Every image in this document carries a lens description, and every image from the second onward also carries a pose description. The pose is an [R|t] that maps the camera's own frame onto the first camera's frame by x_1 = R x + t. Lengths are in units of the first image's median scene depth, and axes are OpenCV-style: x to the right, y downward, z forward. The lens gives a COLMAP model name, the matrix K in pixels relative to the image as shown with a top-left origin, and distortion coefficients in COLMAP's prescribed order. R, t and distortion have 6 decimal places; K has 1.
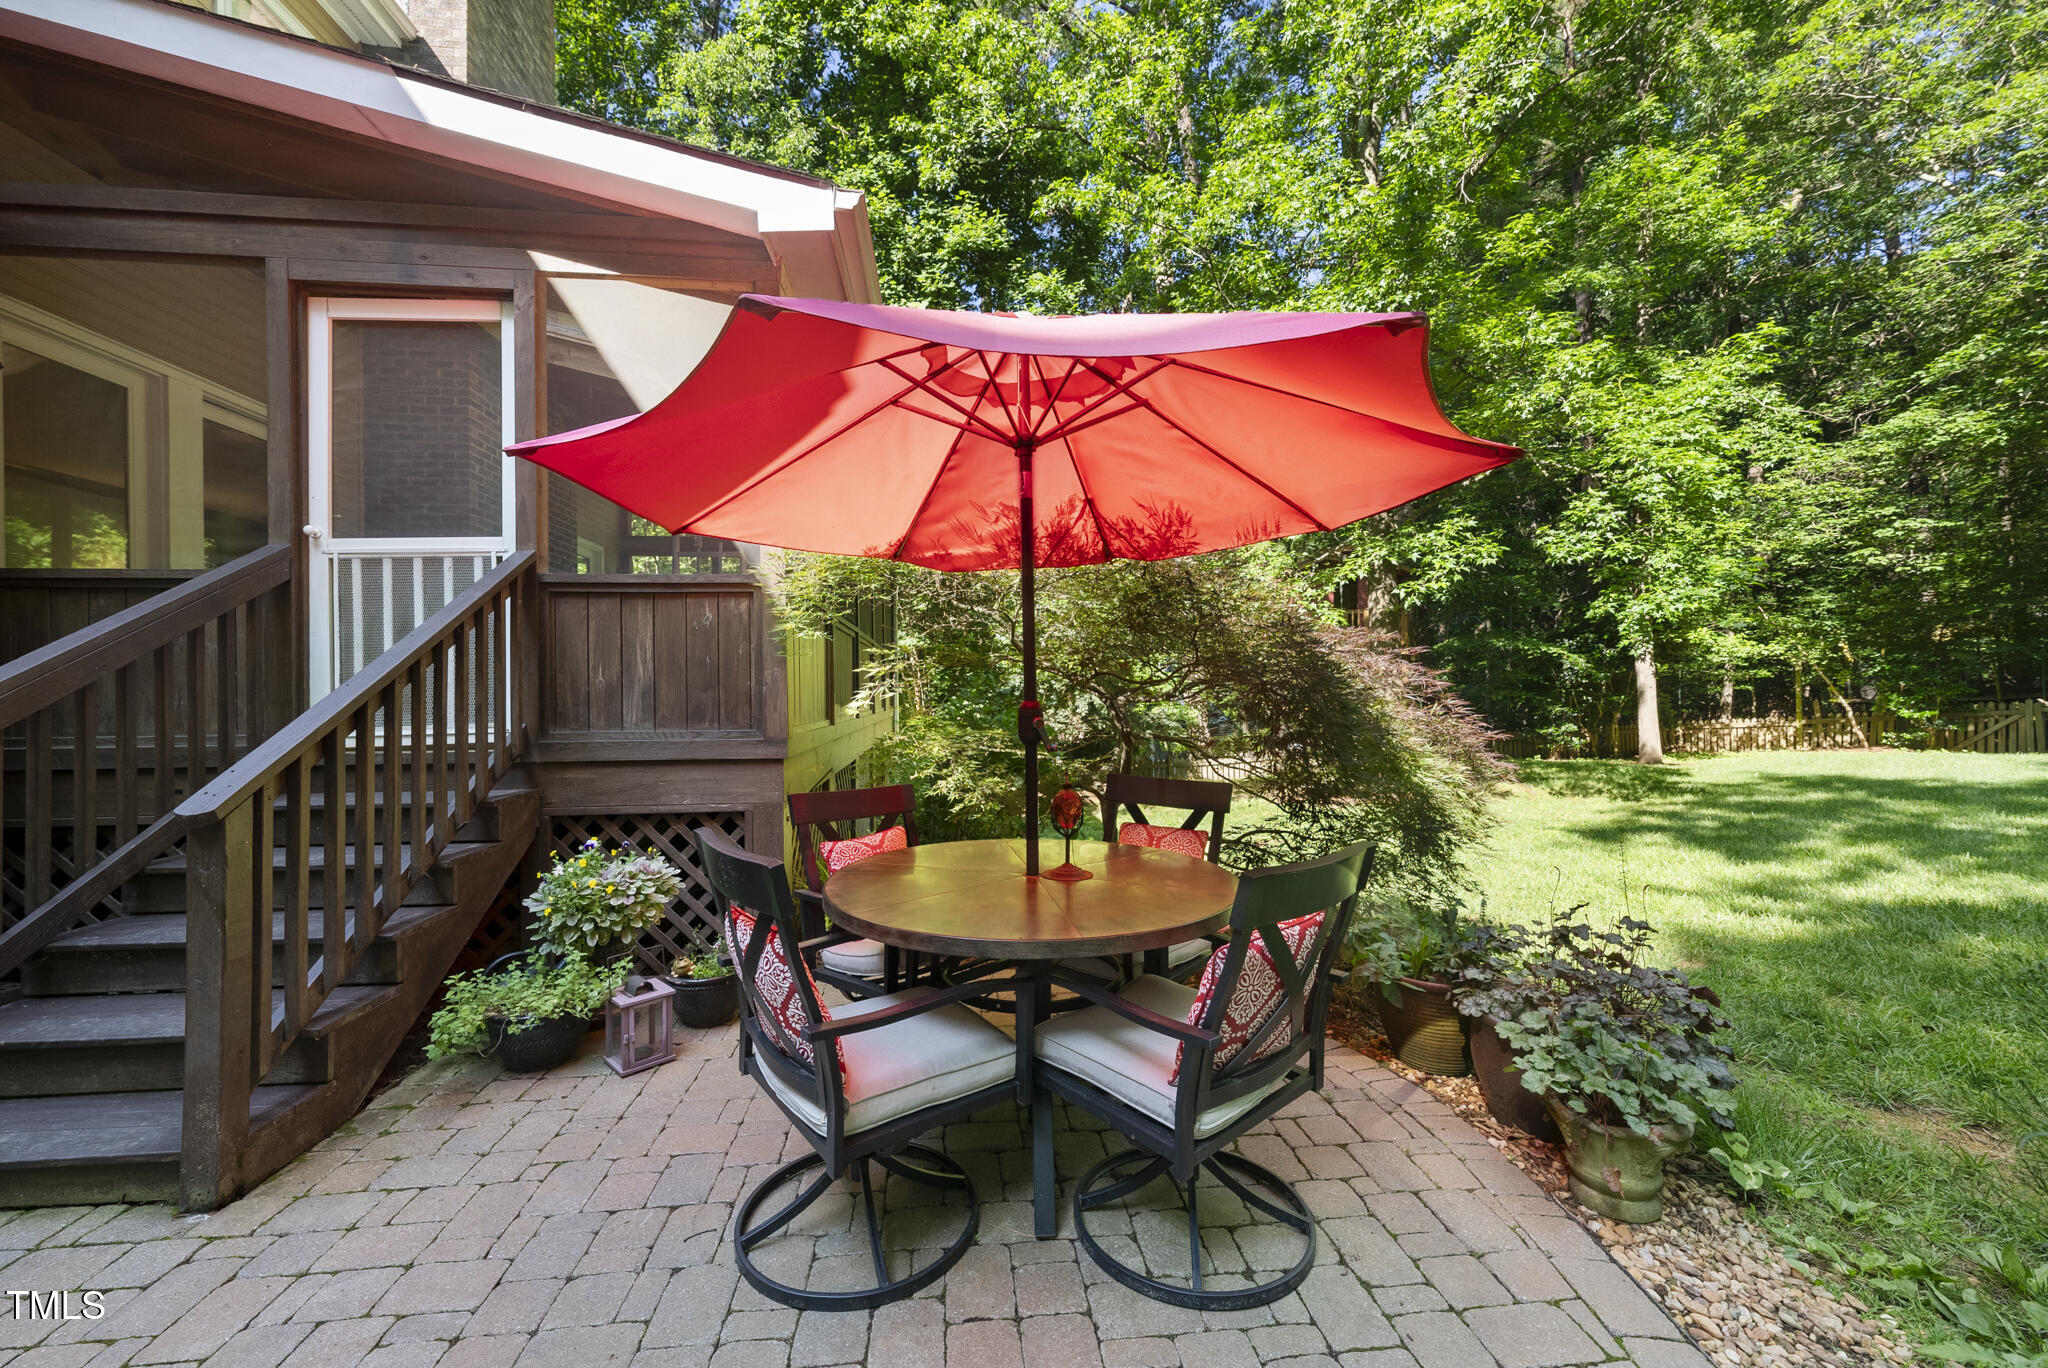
lens RADIAL K [[791.7, 0, 1019.4], [0, 791.7, 690.1], [0, 0, 1]] dist [-0.000894, 0.000312]
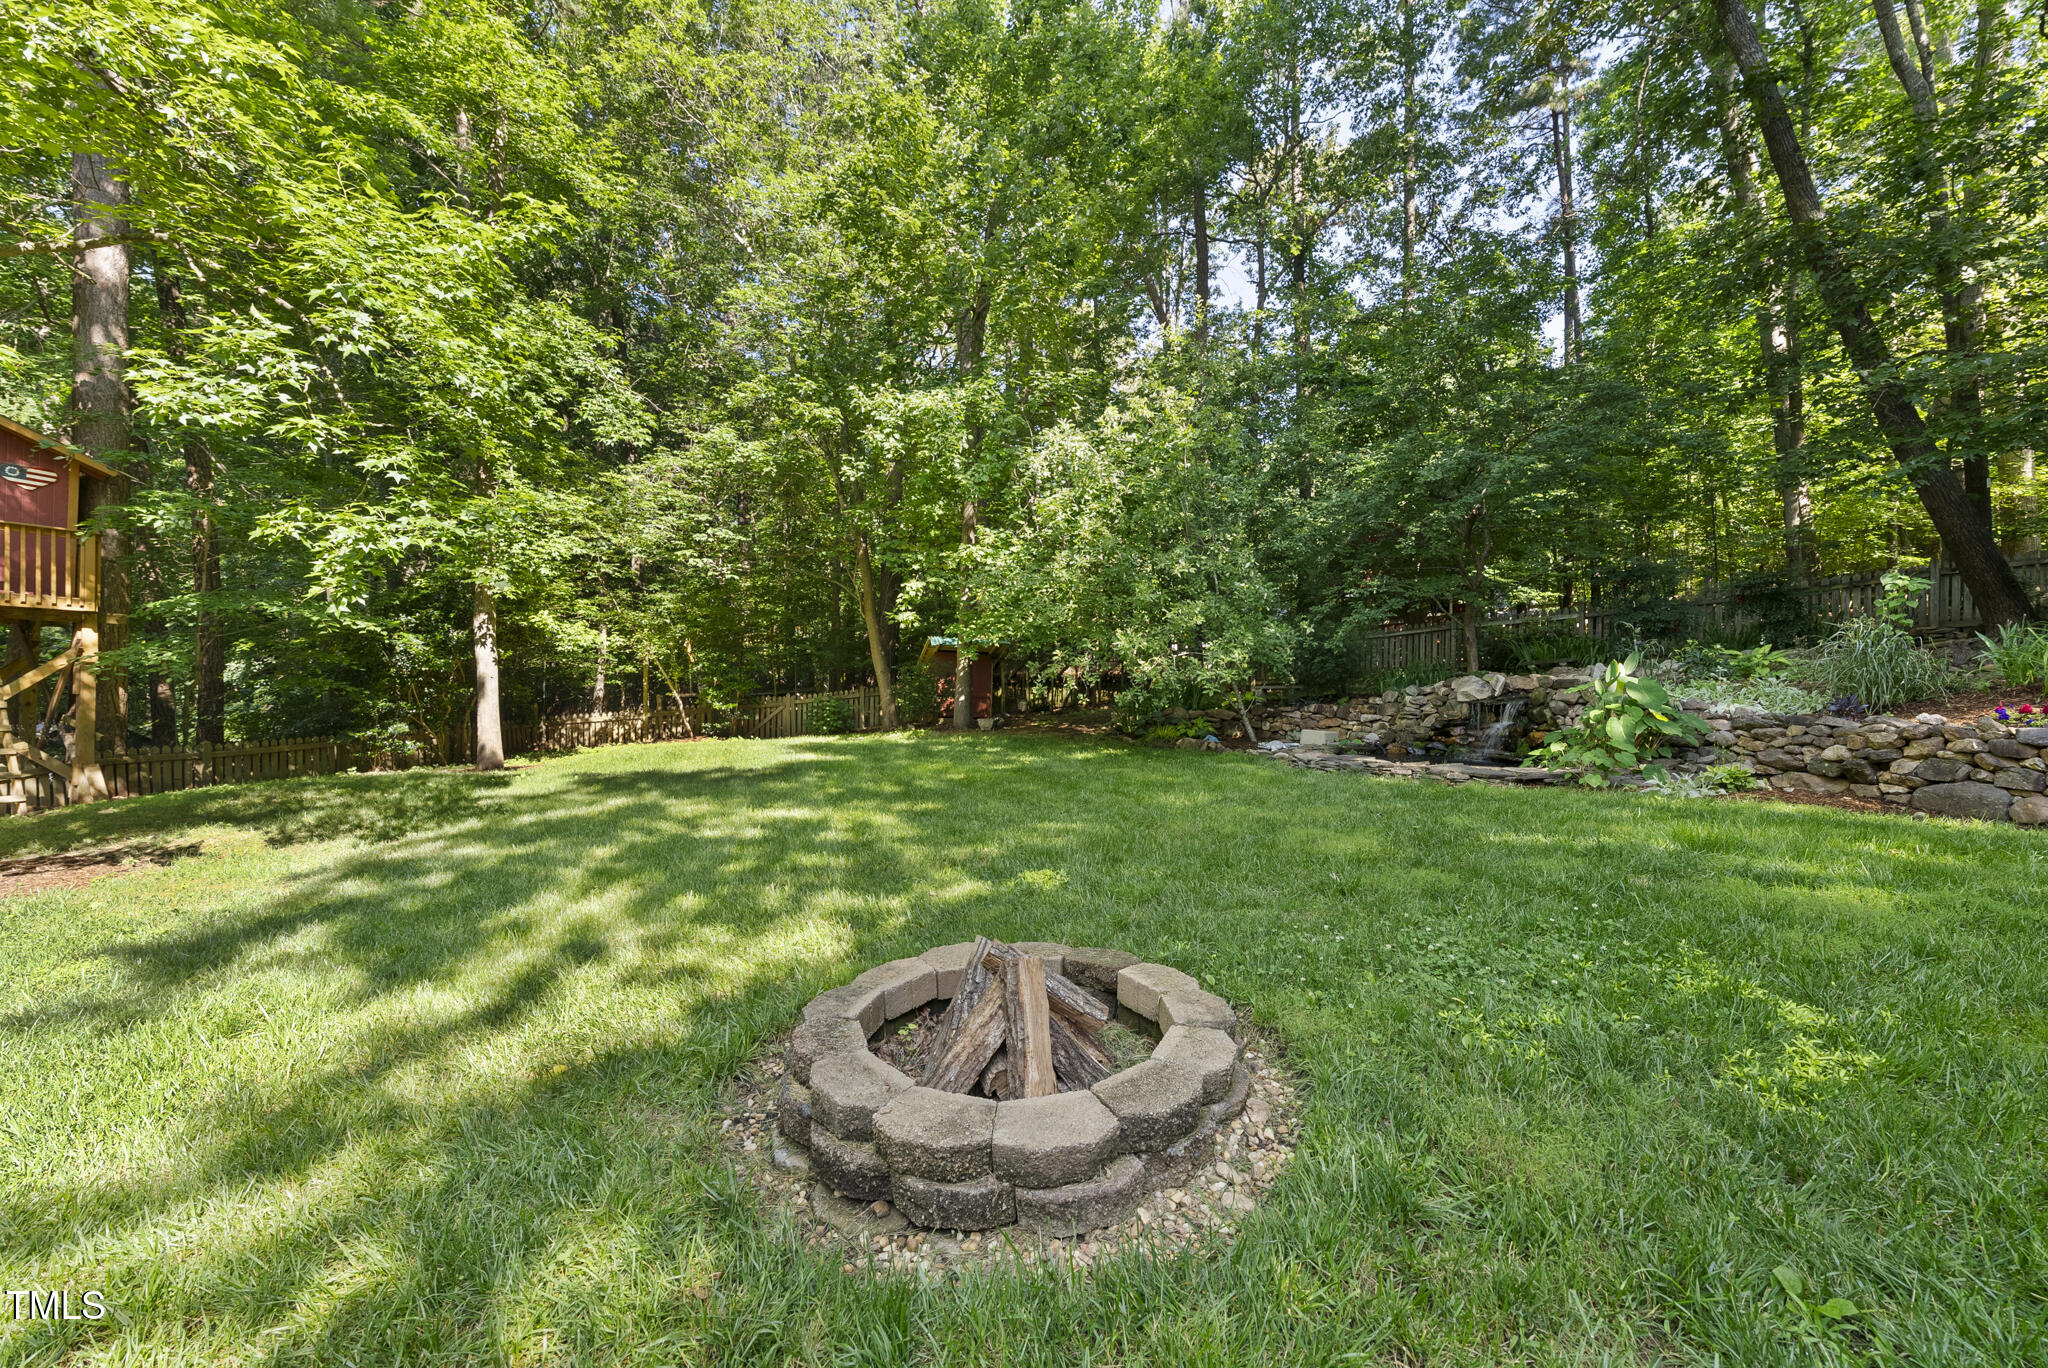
lens RADIAL K [[791.7, 0, 1022.5], [0, 791.7, 690.3], [0, 0, 1]] dist [-0.000894, 0.000312]
pose [[0.383221, 0.009240, 0.923611, 0.253555], [-0.015033, 0.999880, -0.003765, 0.004992], [-0.923534, -0.012441, 0.383314, 0.172412]]
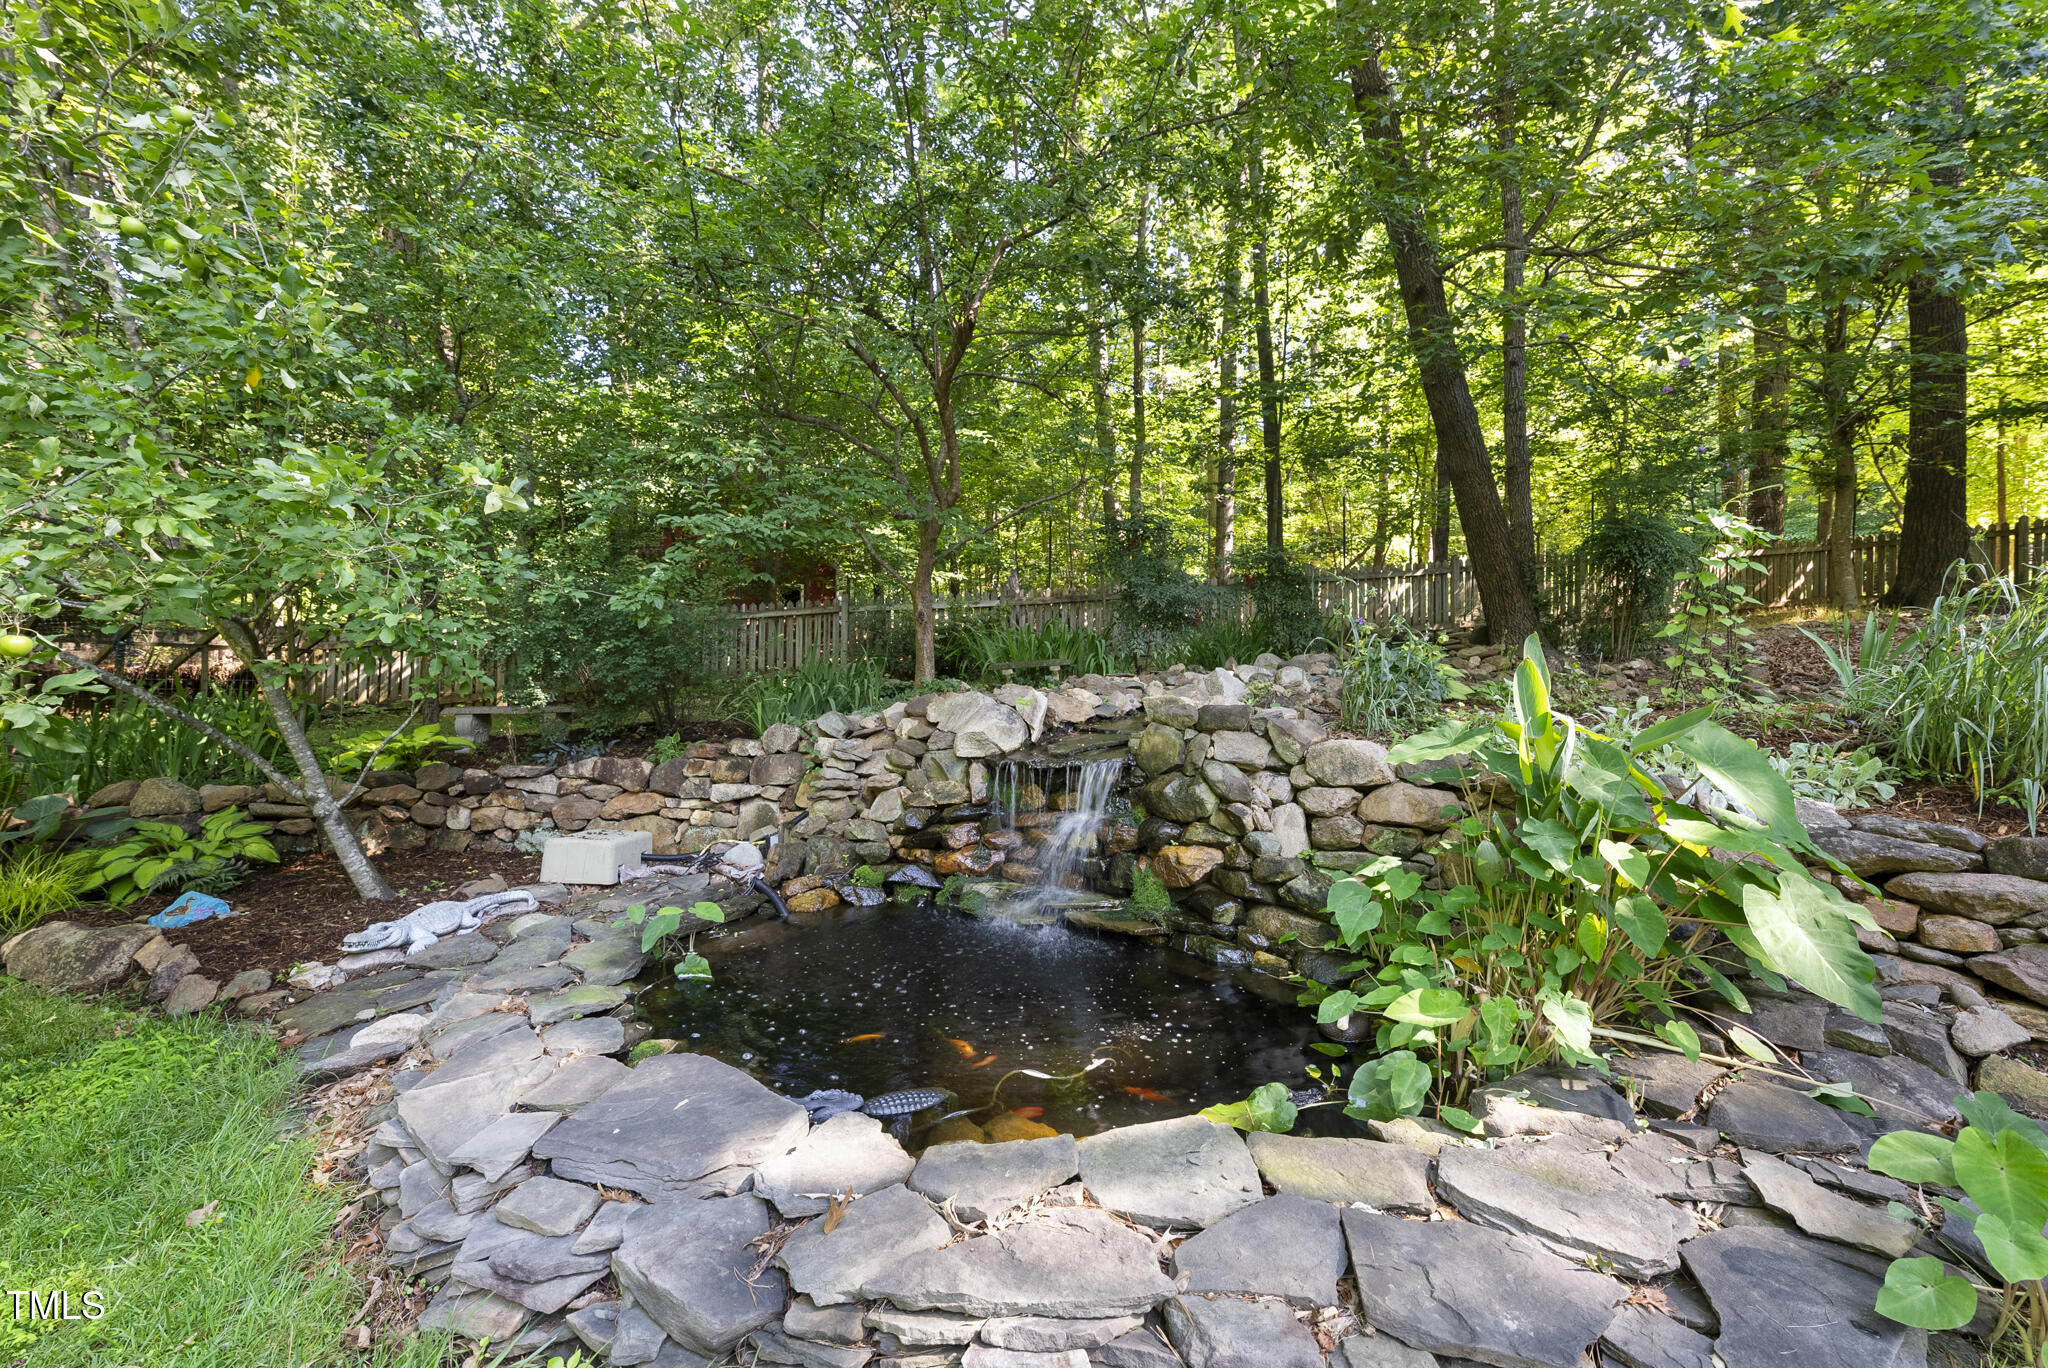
lens RADIAL K [[791.7, 0, 1028.2], [0, 791.7, 689.4], [0, 0, 1]] dist [-0.000894, 0.000312]
pose [[-0.396975, 0.011602, 0.917756, 0.686355], [-0.005019, 0.999878, -0.014811, -0.010026], [-0.917816, -0.010485, -0.396868, 0.172409]]
